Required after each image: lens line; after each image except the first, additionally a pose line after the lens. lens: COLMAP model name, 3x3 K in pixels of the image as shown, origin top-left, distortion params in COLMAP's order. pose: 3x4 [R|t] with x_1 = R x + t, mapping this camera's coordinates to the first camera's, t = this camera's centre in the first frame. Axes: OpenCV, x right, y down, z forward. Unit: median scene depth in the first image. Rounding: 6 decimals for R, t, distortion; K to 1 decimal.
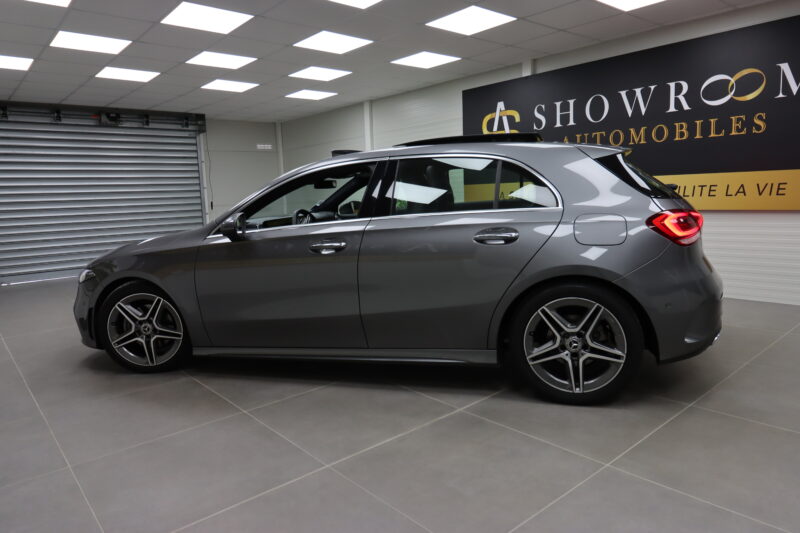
lens RADIAL K [[536.4, 0, 405.2], [0, 536.4, 256.2], [0, 0, 1]] dist [0.012319, -0.000157]
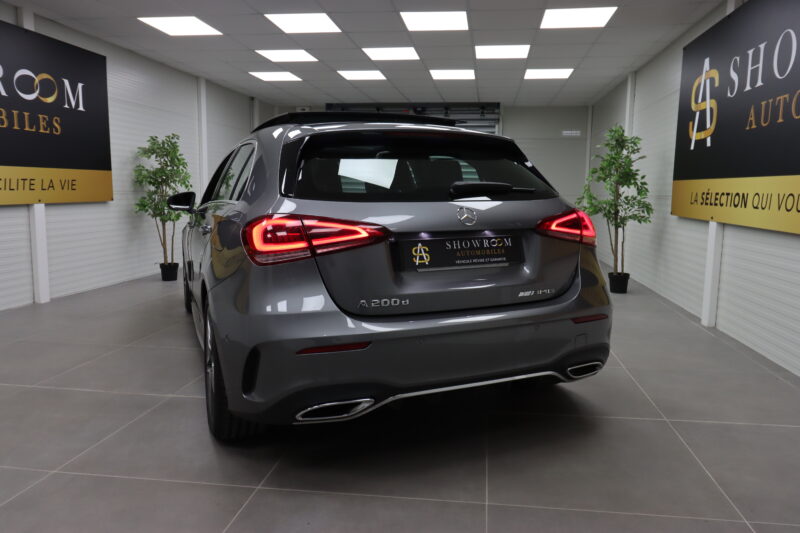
lens RADIAL K [[568.6, 0, 401.8], [0, 568.6, 250.8], [0, 0, 1]] dist [0.002849, -0.001276]
pose [[0.648307, 0.130633, -0.750089, 0.547206], [-0.130312, 0.989672, 0.059729, -0.048130], [0.750145, 0.059023, 0.658635, 0.292465]]
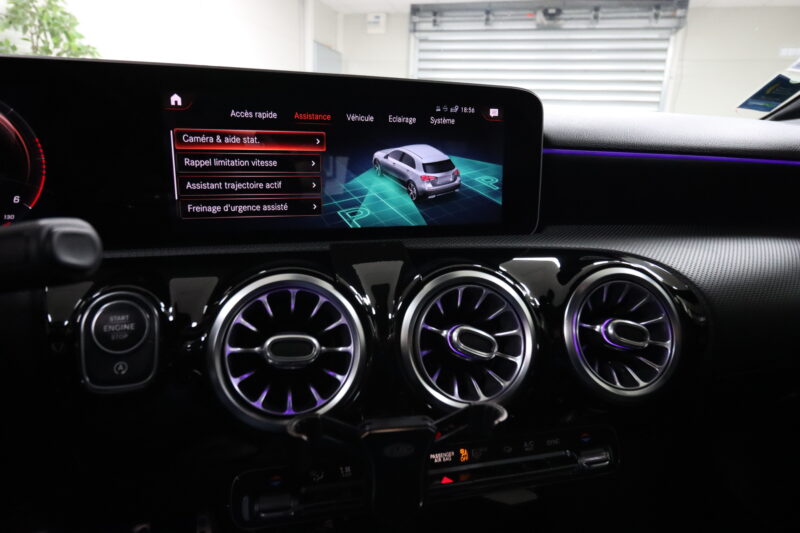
lens RADIAL K [[468.7, 0, 402.9], [0, 468.7, 257.3], [0, 0, 1]] dist [0.009617, -0.010779]
pose [[0.562425, 0.263136, -0.783861, -0.084469], [-0.157046, 0.964749, 0.211177, -0.054850], [0.811797, 0.004331, 0.583923, 0.662739]]
